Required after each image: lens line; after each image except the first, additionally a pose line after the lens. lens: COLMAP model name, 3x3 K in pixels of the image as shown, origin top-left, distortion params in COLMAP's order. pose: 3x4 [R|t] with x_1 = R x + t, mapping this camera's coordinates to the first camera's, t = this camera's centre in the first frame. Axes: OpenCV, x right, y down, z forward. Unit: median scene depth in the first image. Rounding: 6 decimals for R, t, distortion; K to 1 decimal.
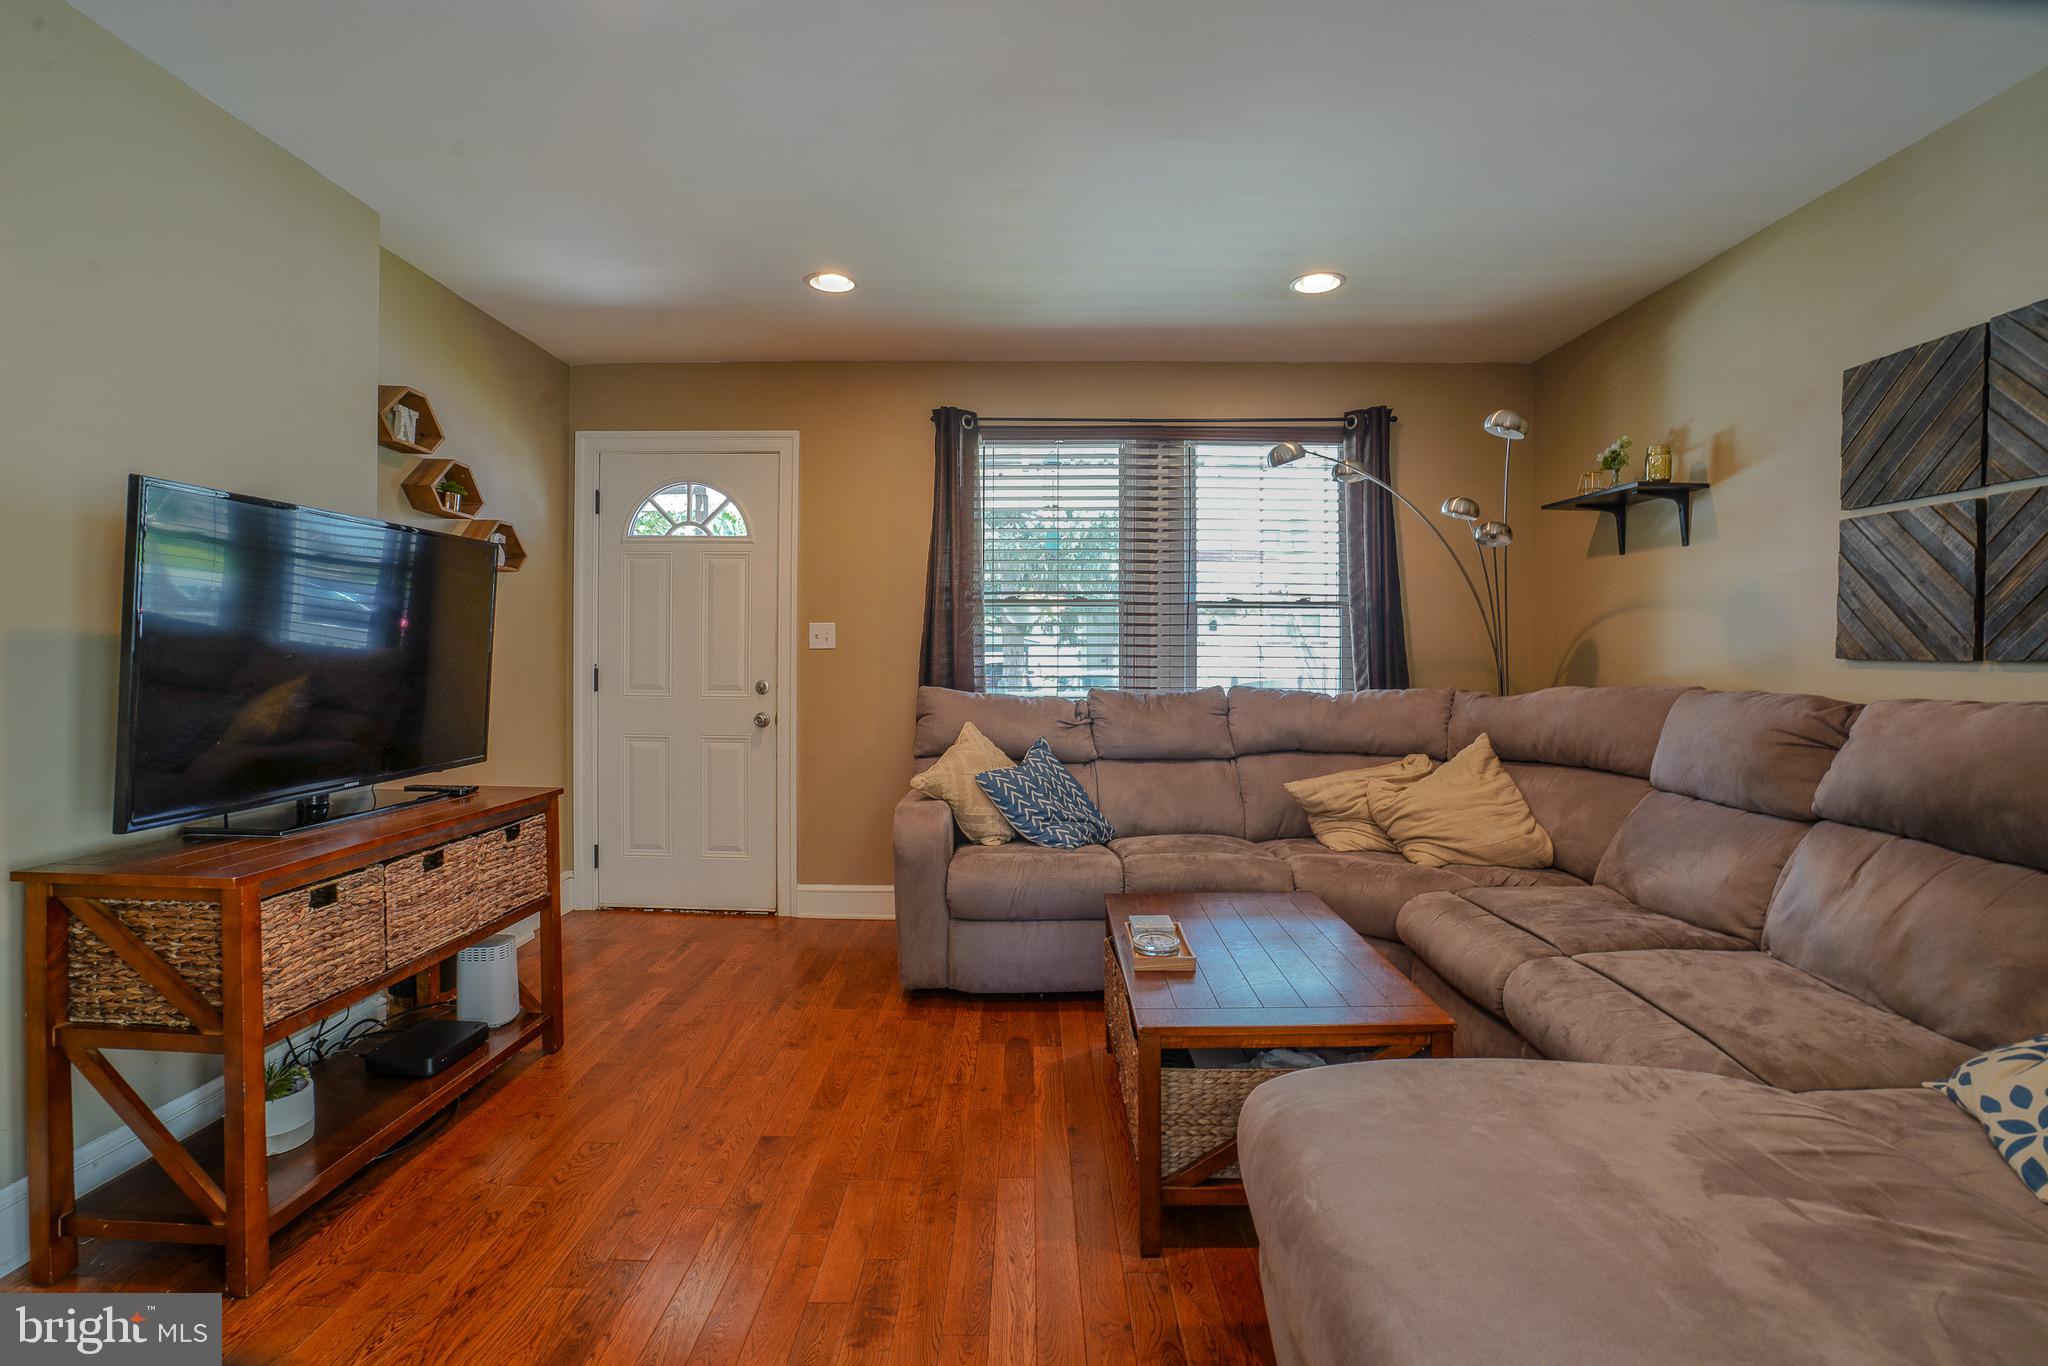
lens RADIAL K [[942.6, 0, 1005.9], [0, 942.6, 668.6], [0, 0, 1]] dist [-0.051696, 0.027049]
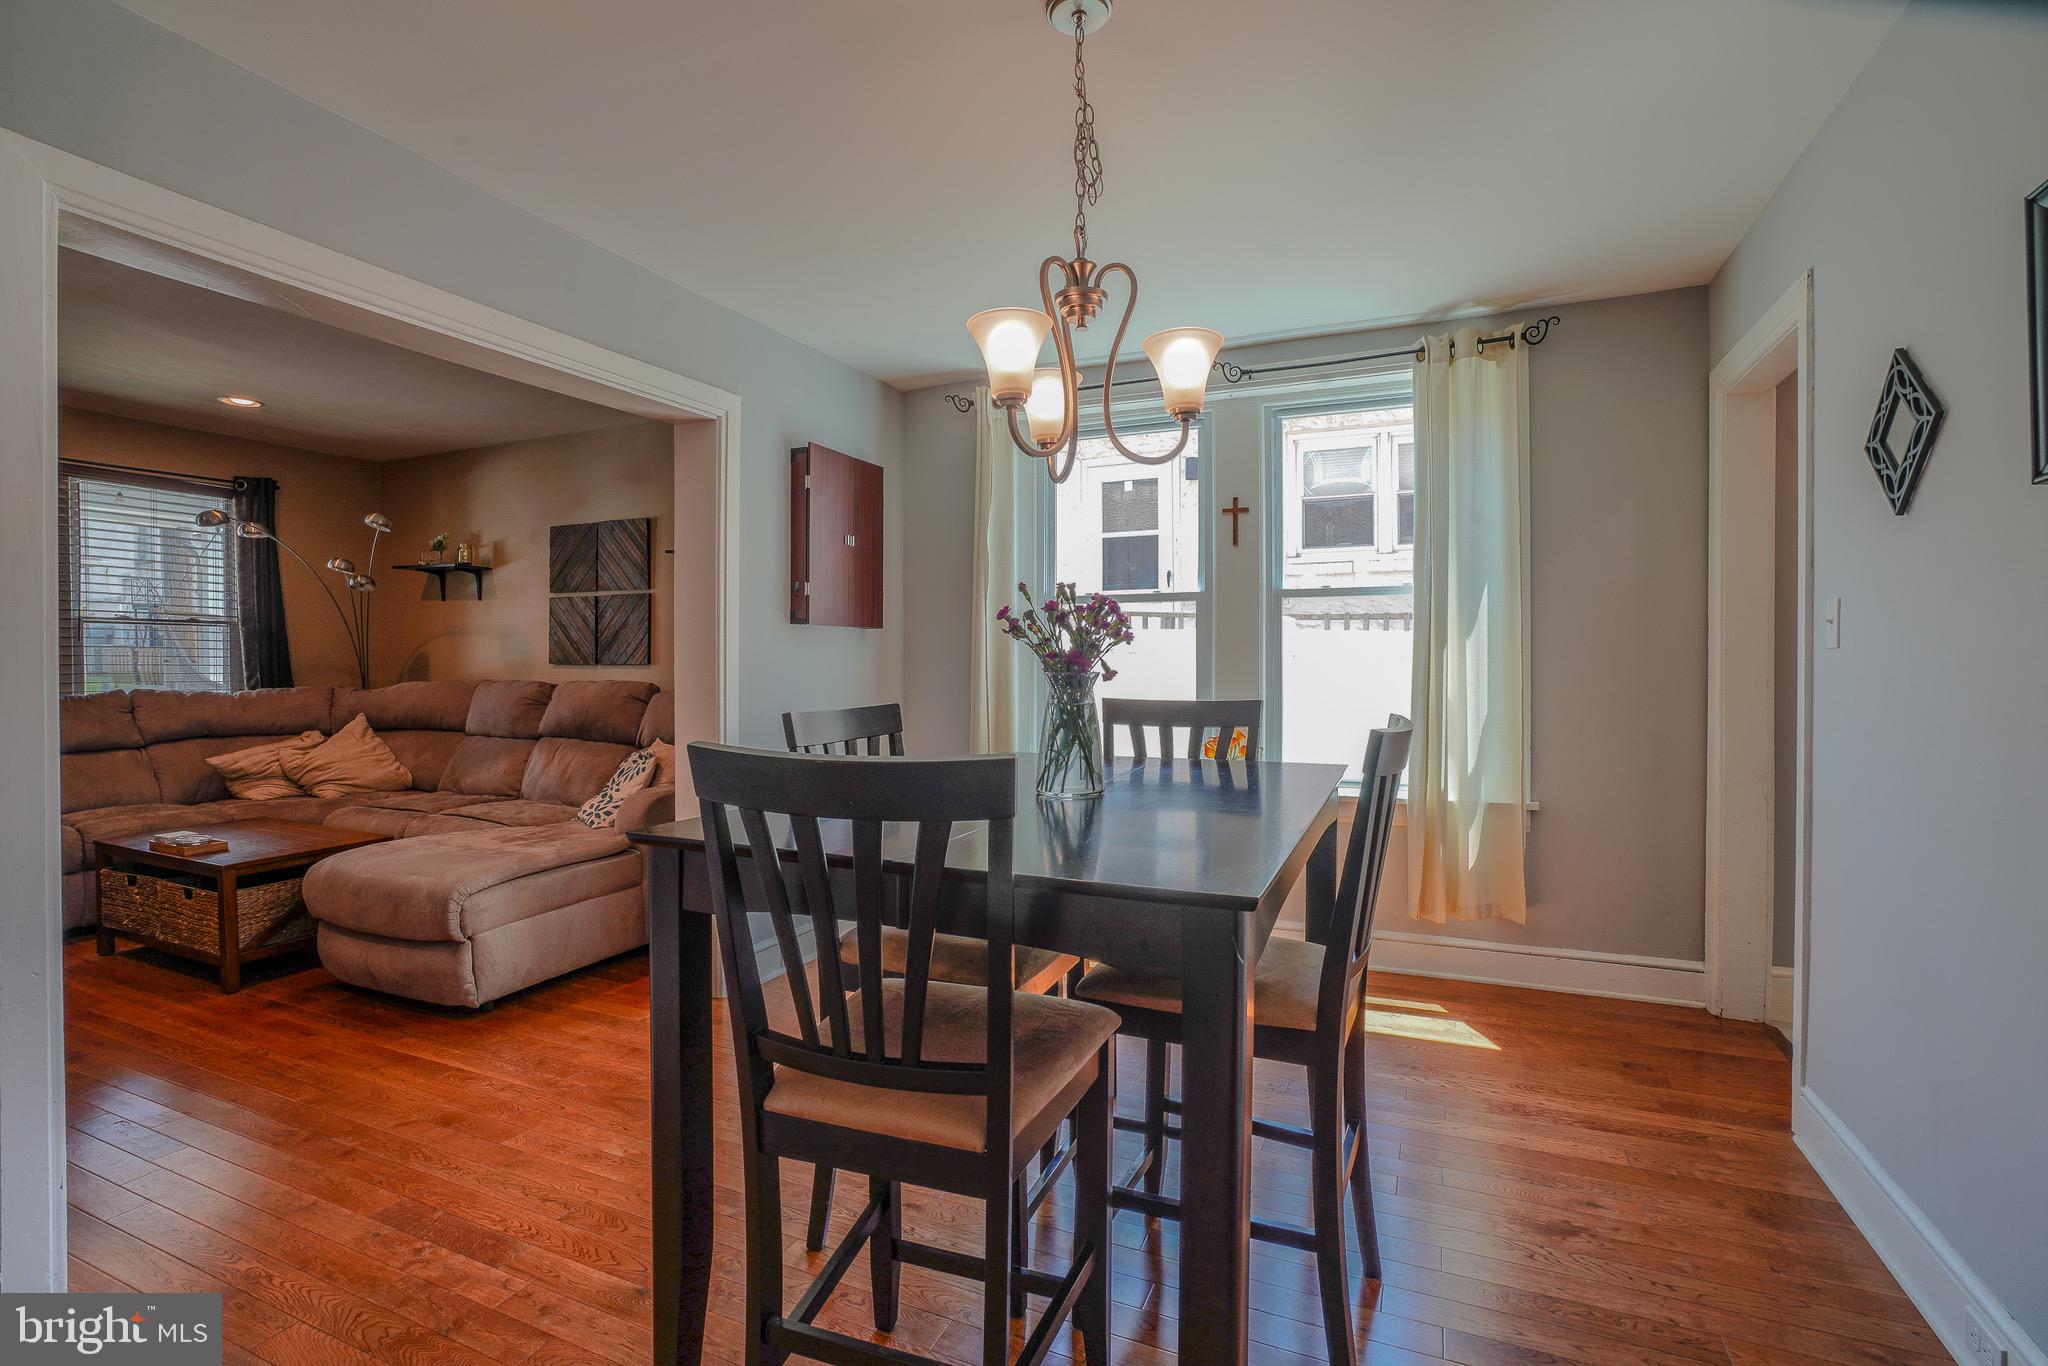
lens RADIAL K [[942.6, 0, 1005.9], [0, 942.6, 668.6], [0, 0, 1]] dist [-0.051696, 0.027049]
pose [[0.395315, -0.010783, 0.918482, -0.507804], [0.014750, 0.999877, 0.005390, 0.002959], [-0.918427, 0.011416, 0.395425, -0.635297]]
